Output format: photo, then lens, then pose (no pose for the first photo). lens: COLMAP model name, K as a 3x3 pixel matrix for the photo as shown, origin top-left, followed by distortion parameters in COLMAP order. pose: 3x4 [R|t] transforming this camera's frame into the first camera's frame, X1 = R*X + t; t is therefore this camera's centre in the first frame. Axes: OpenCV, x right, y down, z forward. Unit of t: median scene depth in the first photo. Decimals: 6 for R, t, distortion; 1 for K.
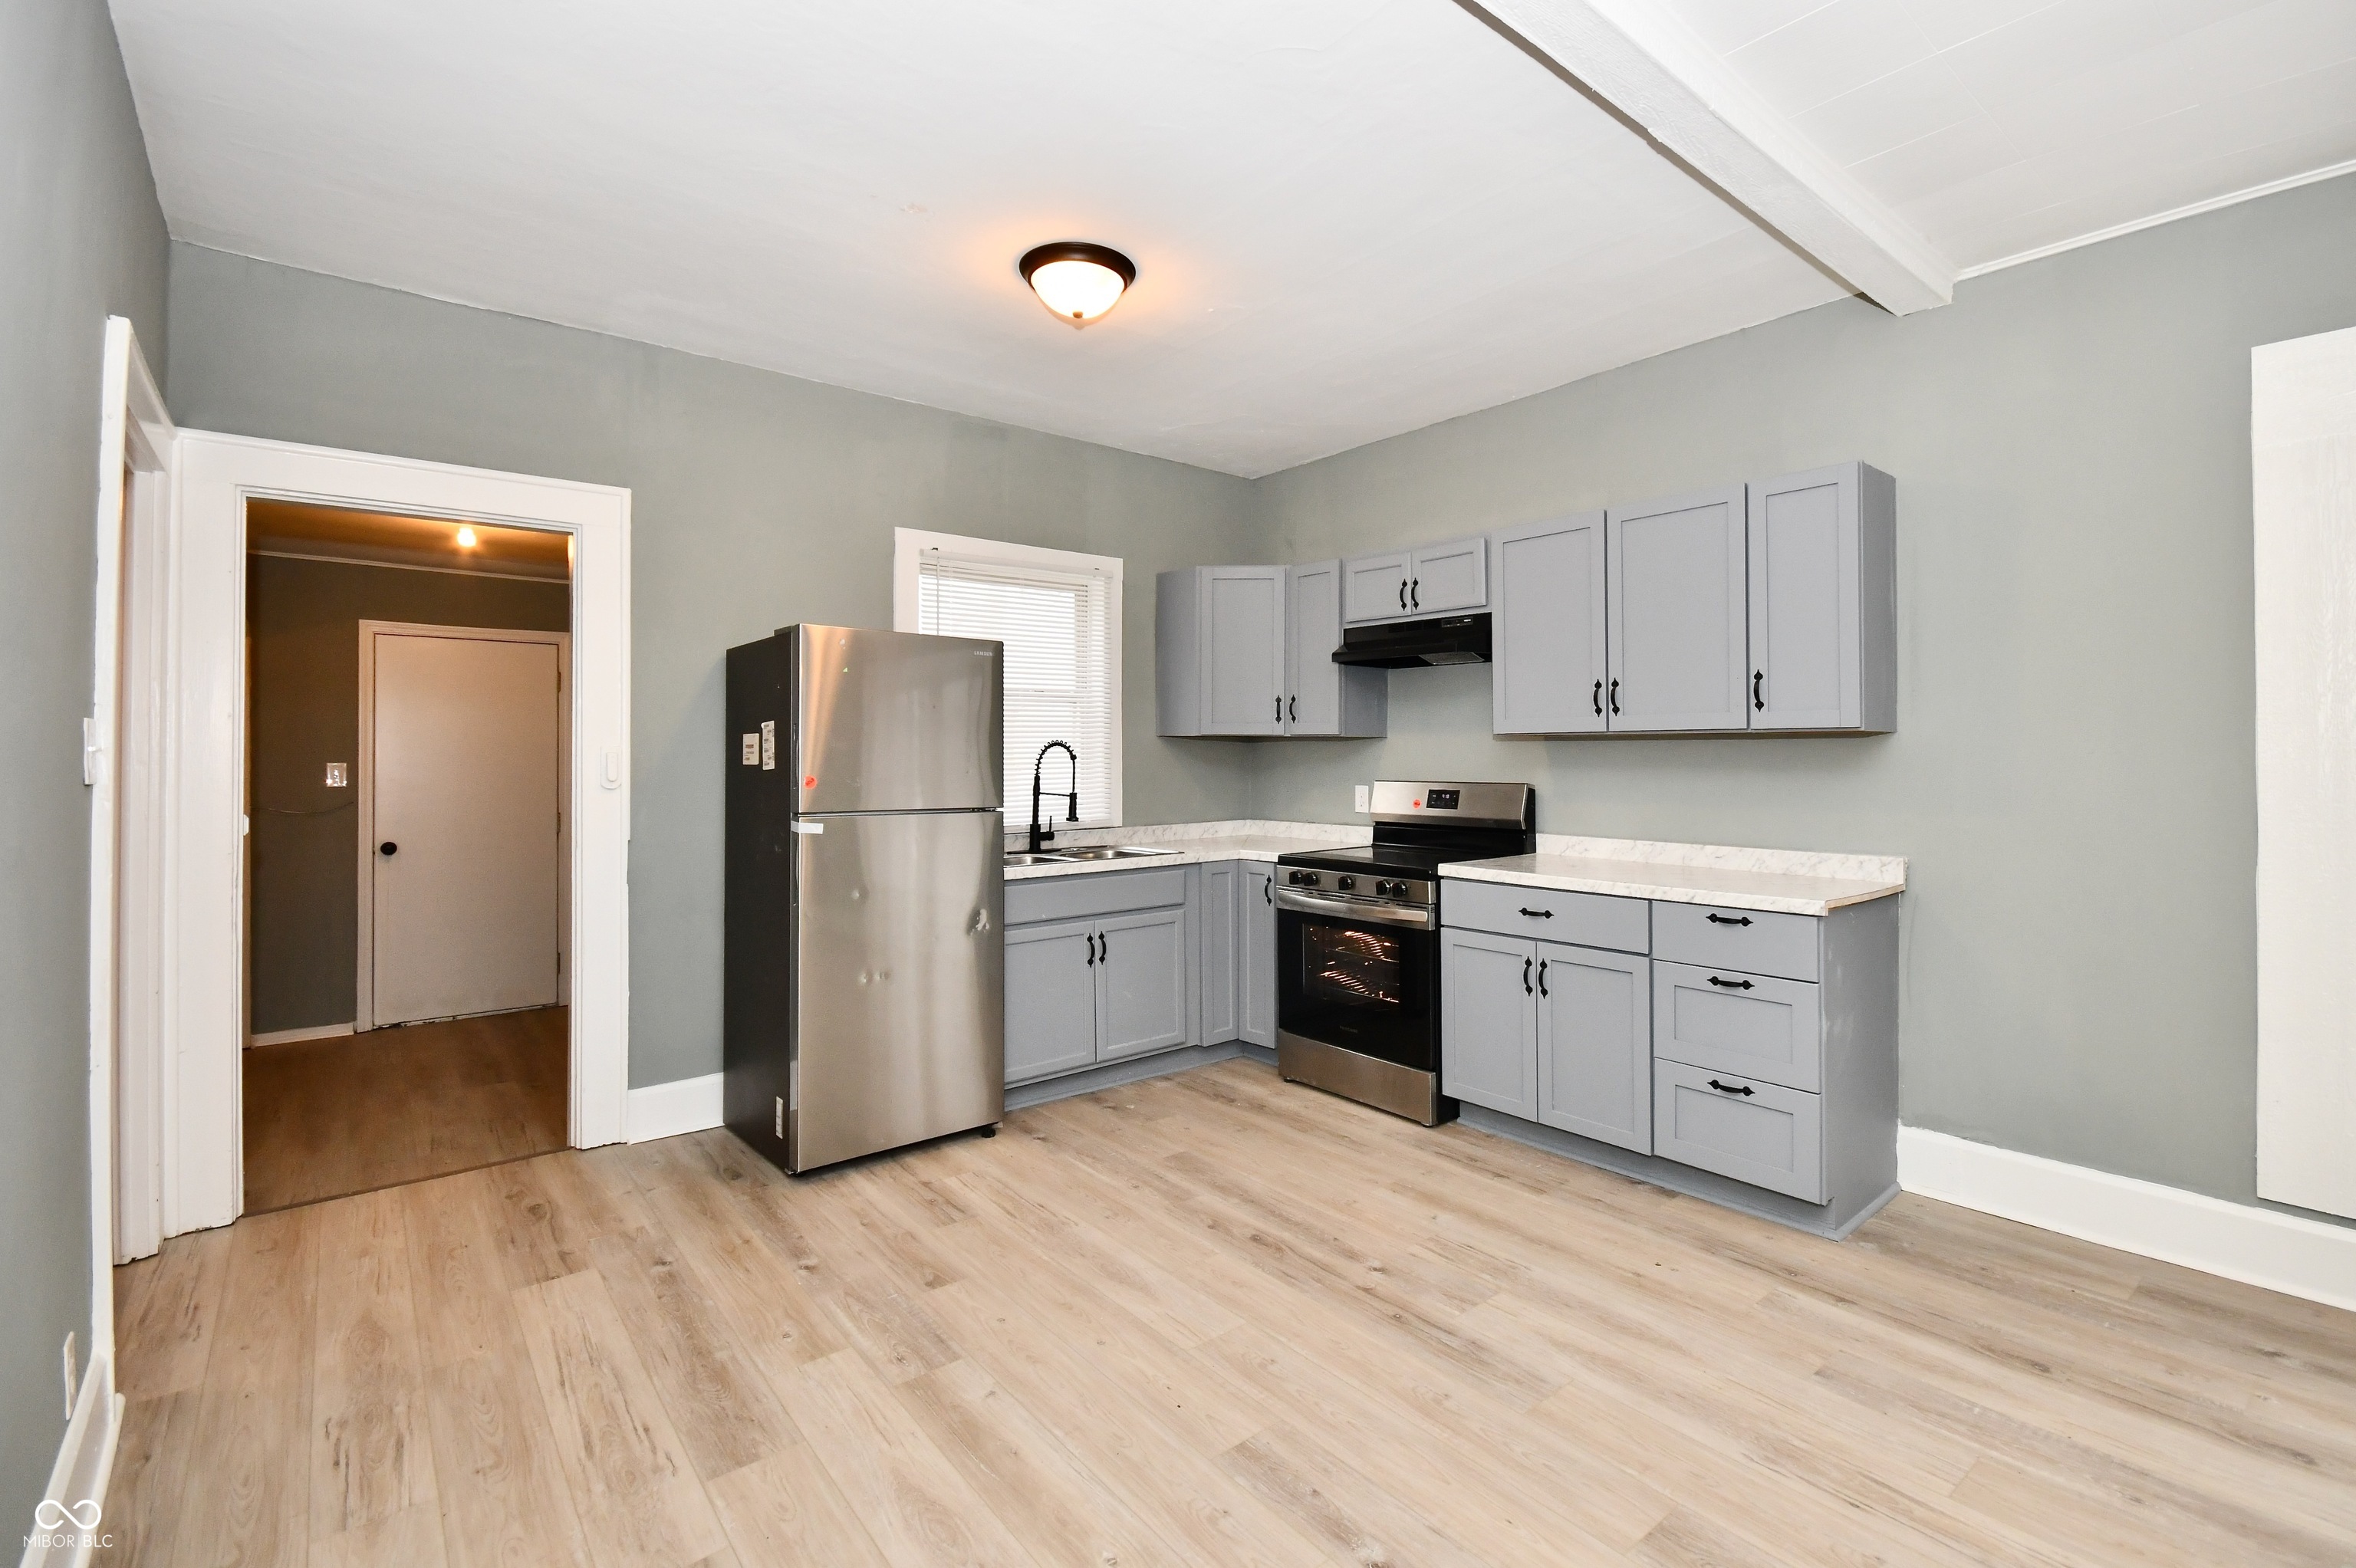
lens RADIAL K [[1050.6, 0, 1228.1], [0, 1050.6, 751.1], [0, 0, 1]] dist [0.007501, -0.009590]
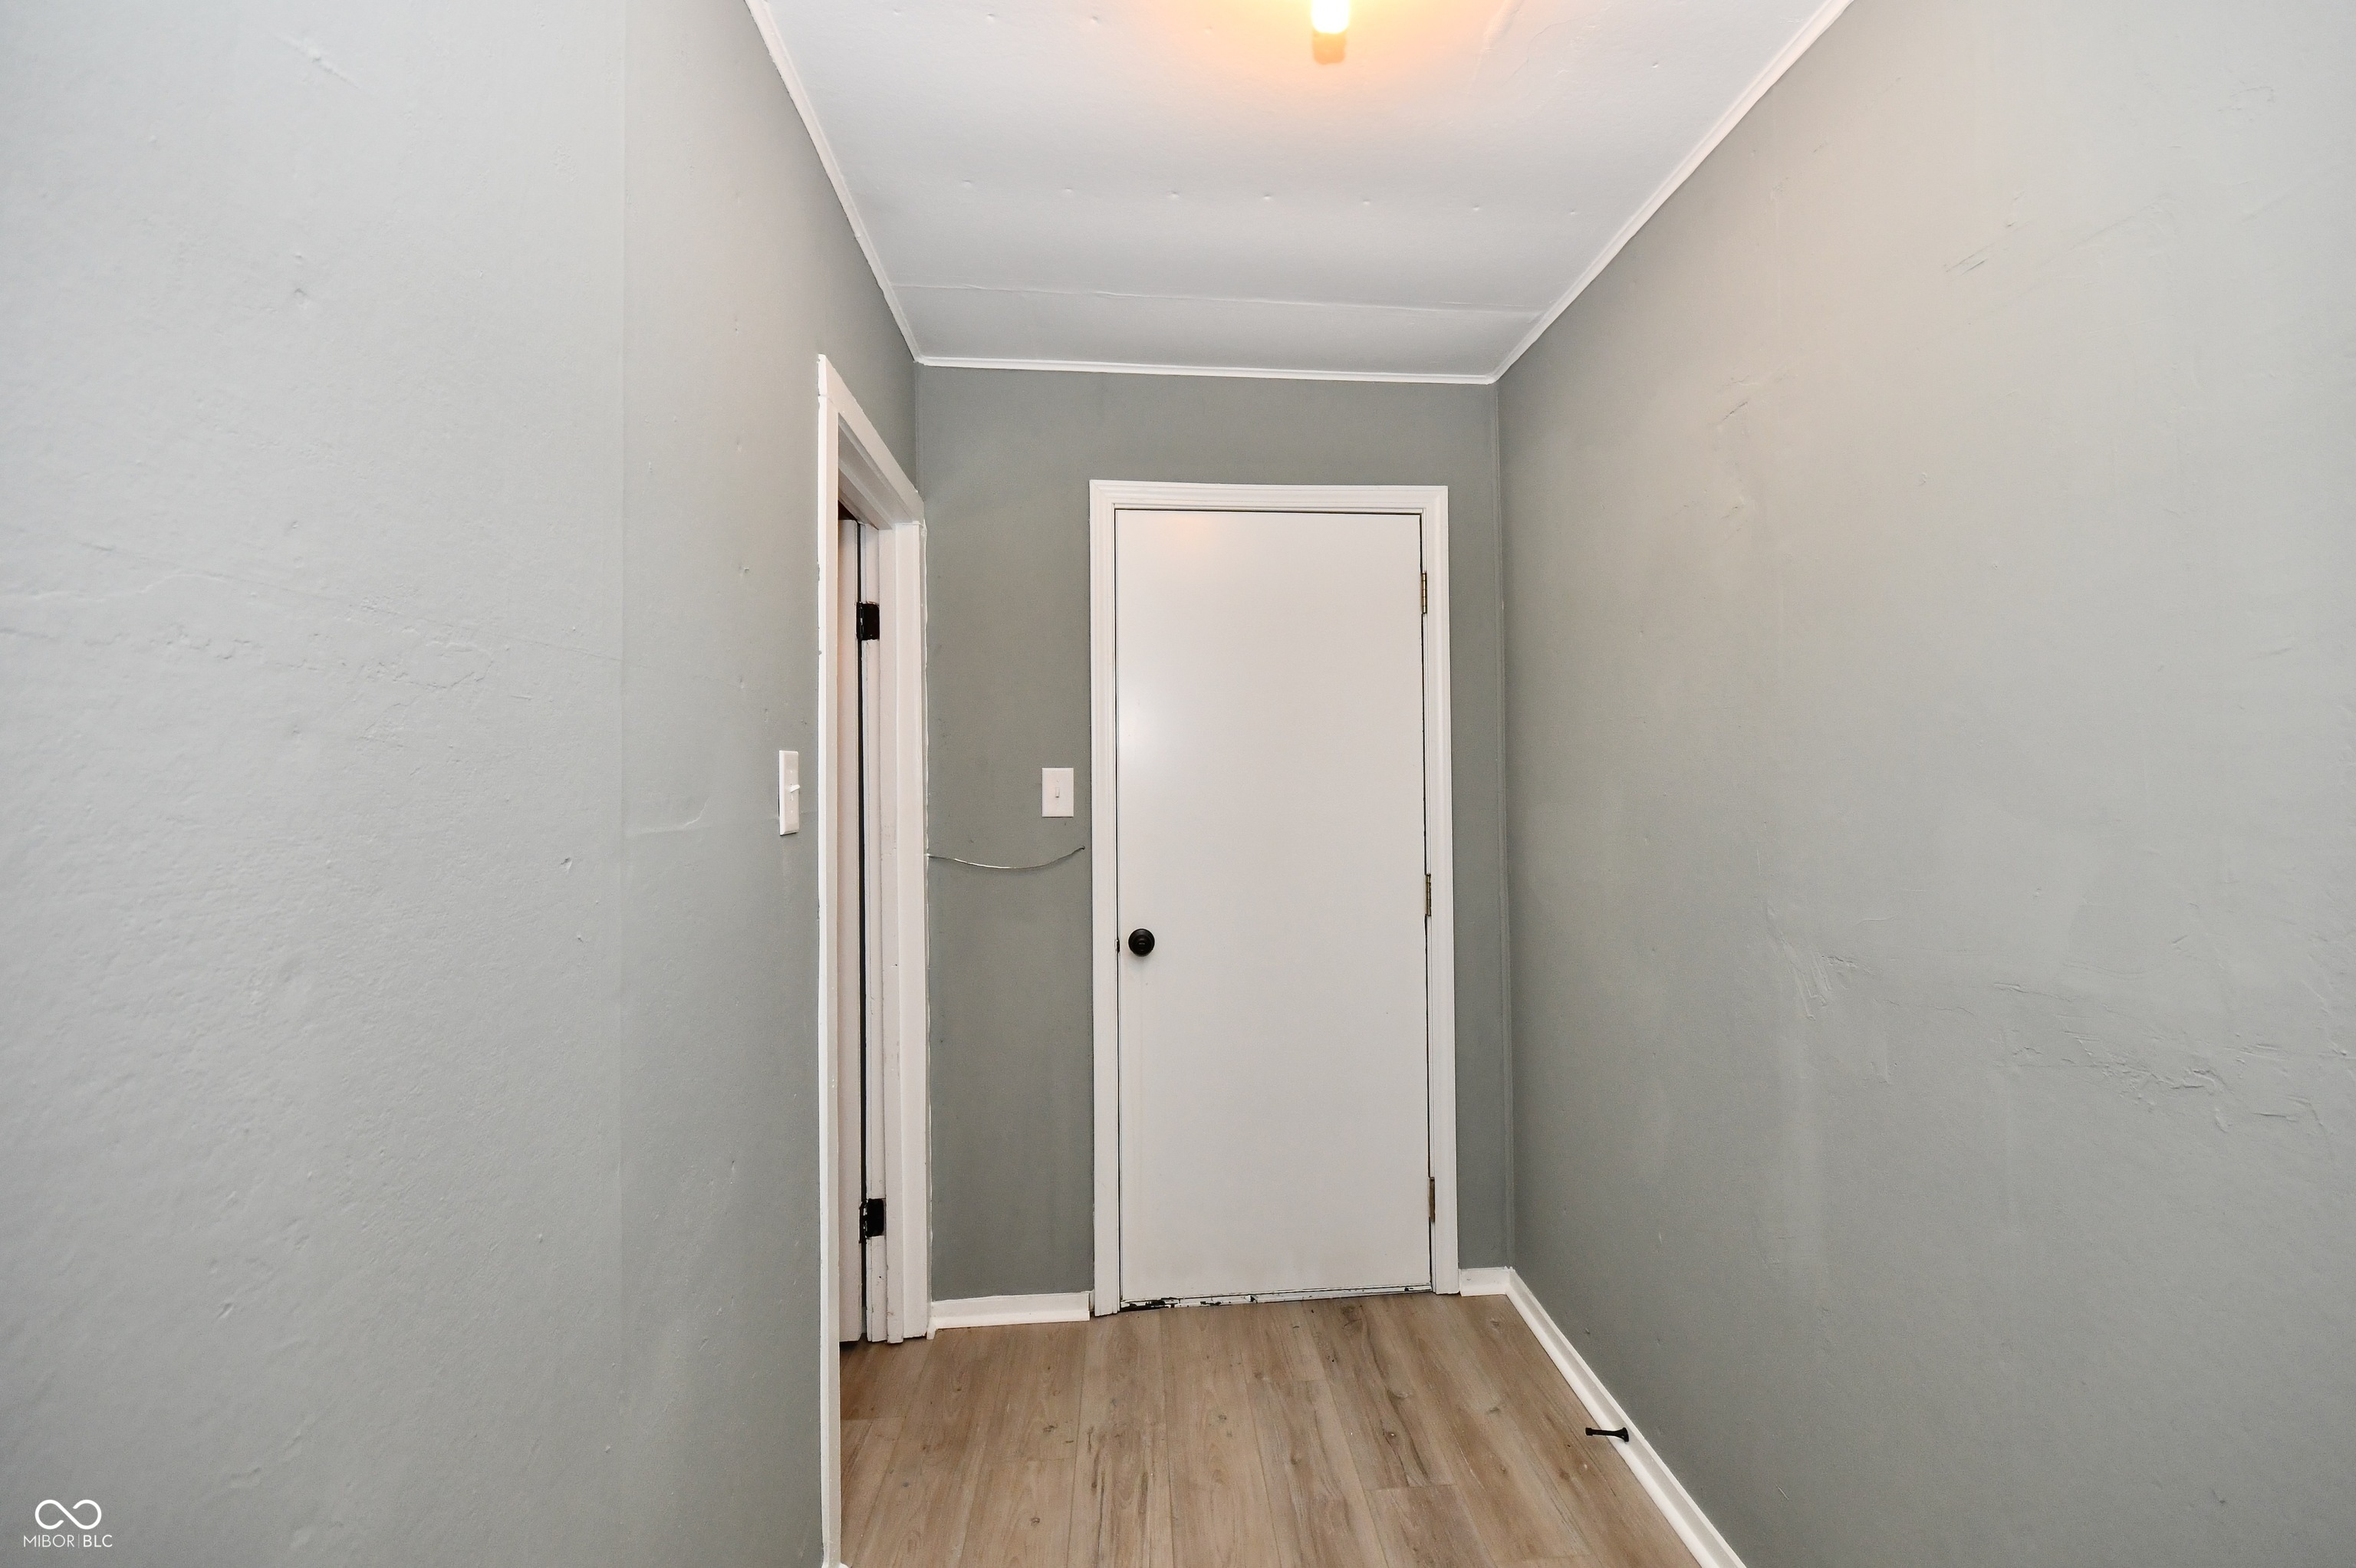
lens RADIAL K [[1050.6, 0, 1237.8], [0, 1050.6, 753.9], [0, 0, 1]] dist [0.007501, -0.009590]
pose [[0.830498, -0.009758, -0.556936, -0.727273], [0.011257, 0.999936, -0.000734, 0.008261], [0.556908, -0.005660, 0.830555, 0.922942]]
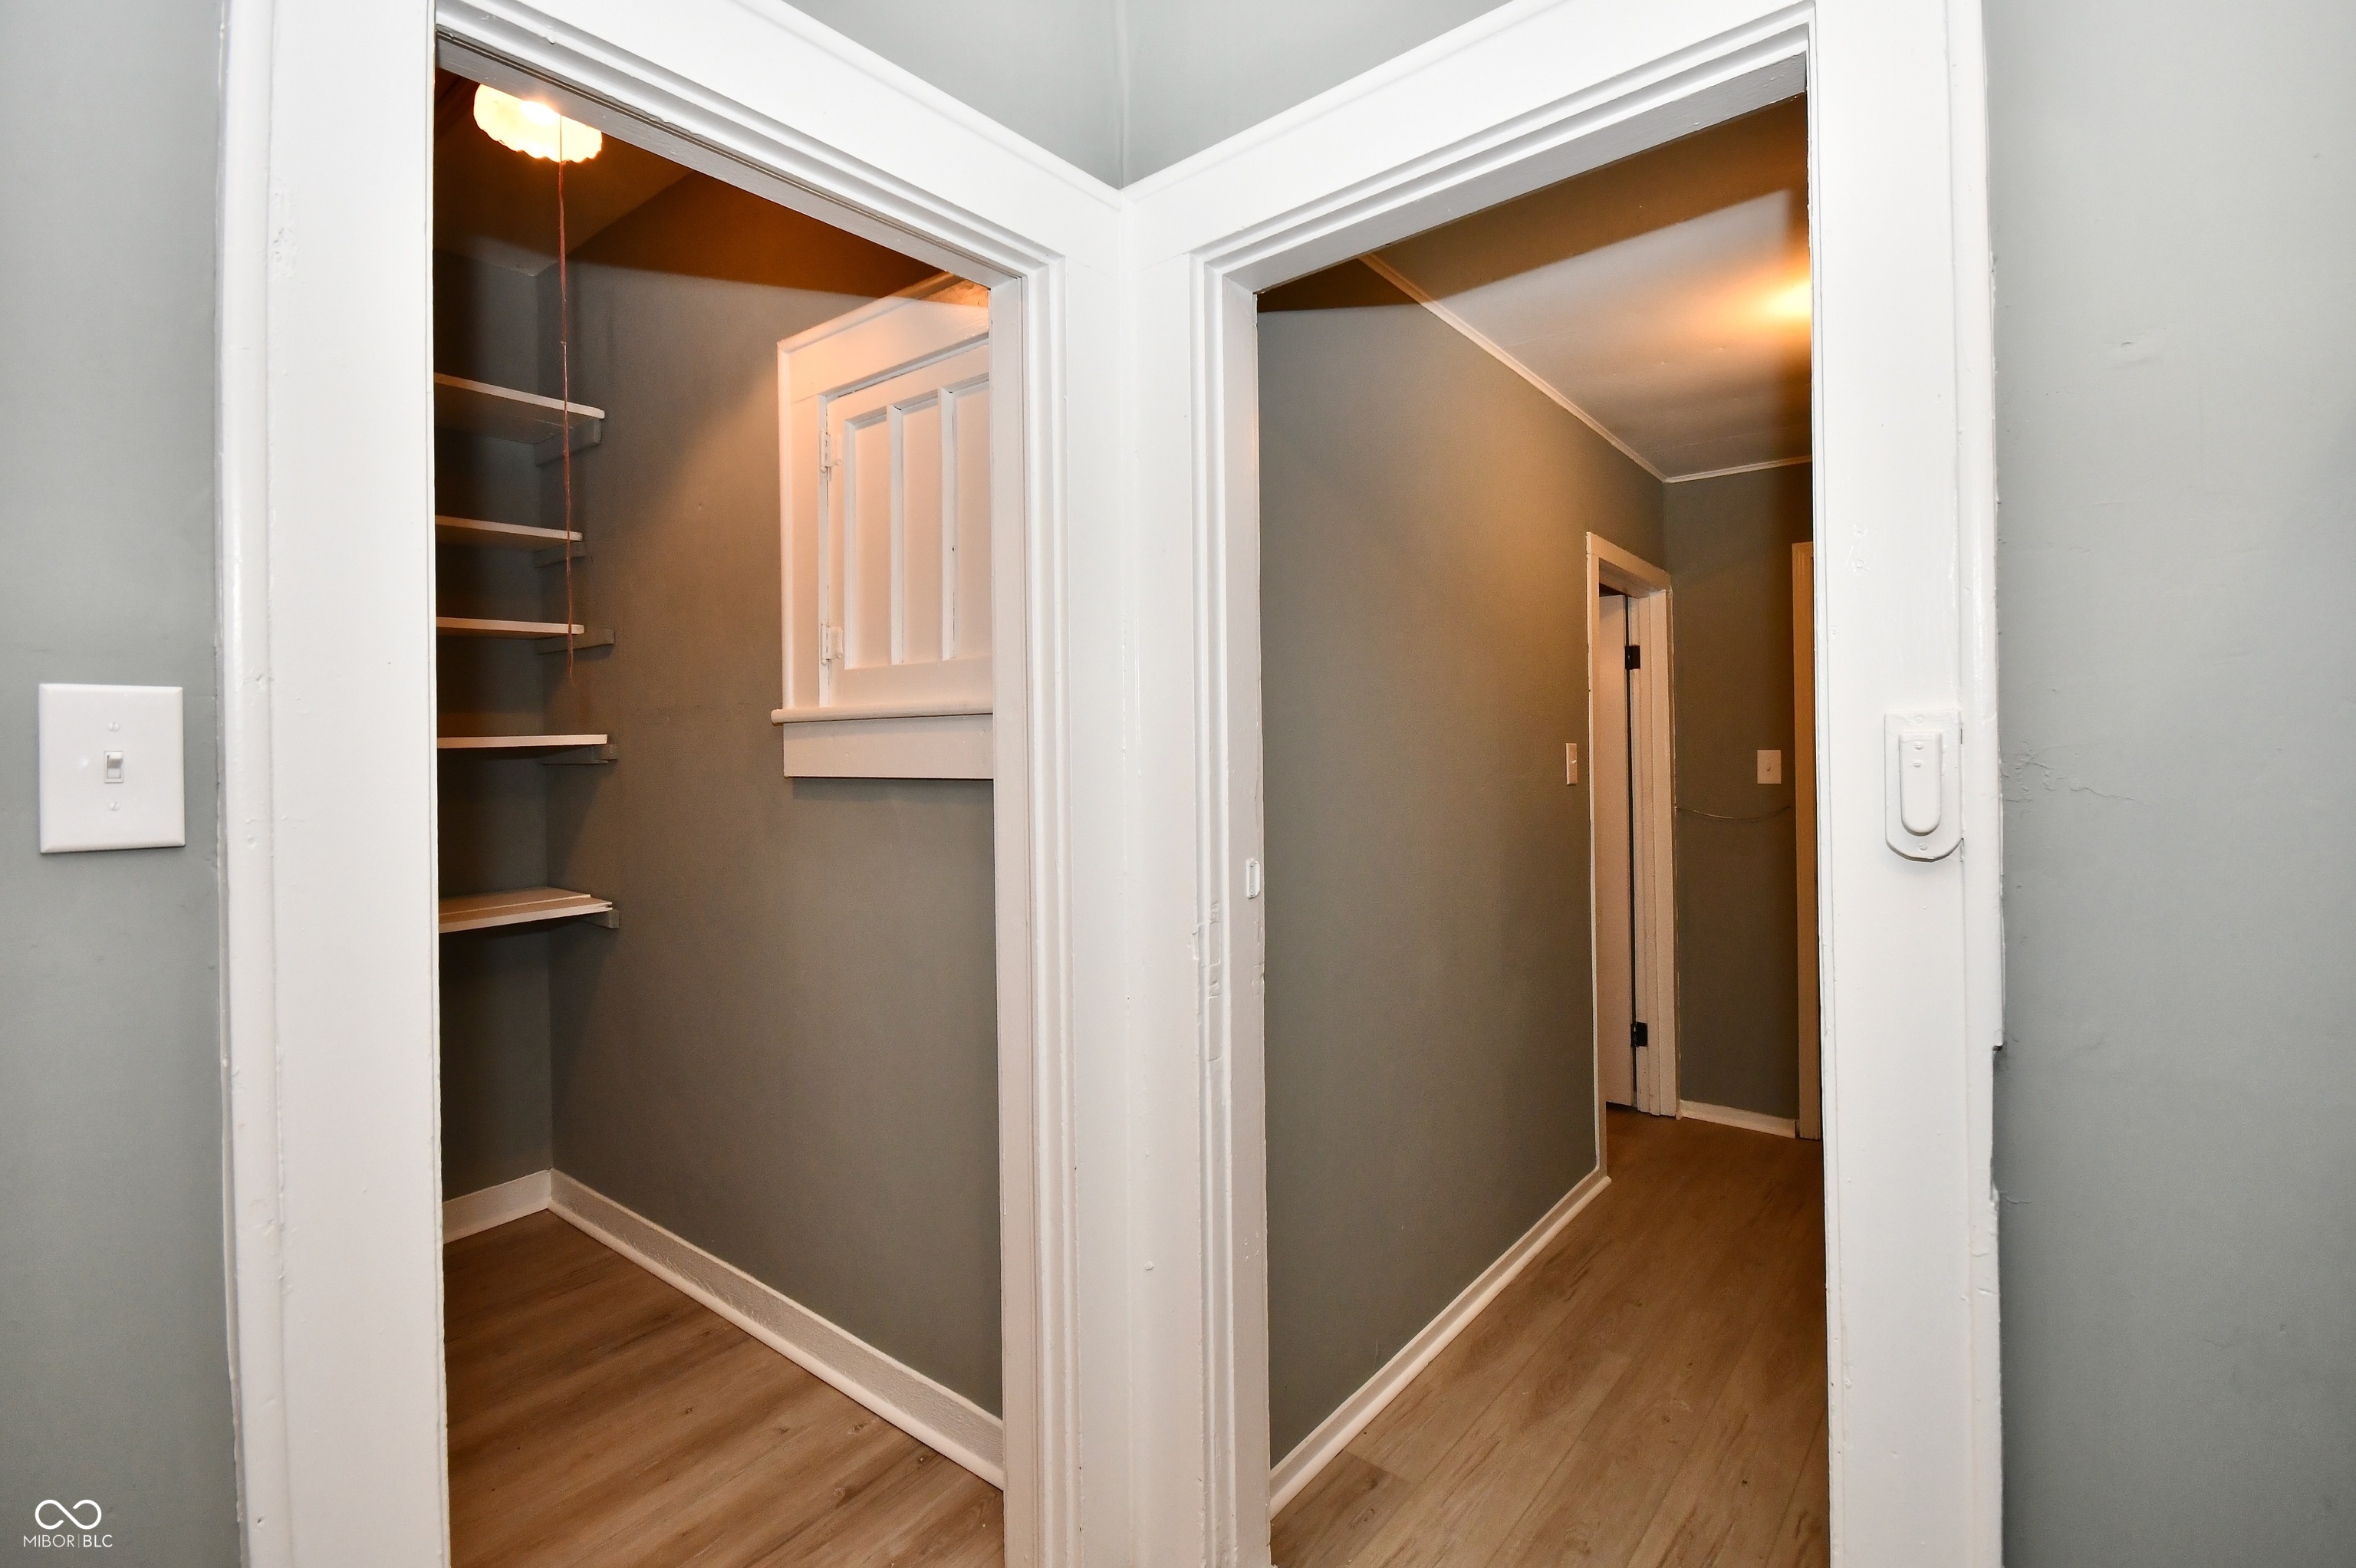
lens RADIAL K [[1050.6, 0, 1219.6], [0, 1050.6, 749.1], [0, 0, 1]] dist [0.007501, -0.009590]
pose [[0.204090, -0.002701, -0.978948, -0.328758], [0.022845, 0.999737, 0.002005, 0.000826], [0.978686, -0.022773, 0.204098, 0.716319]]
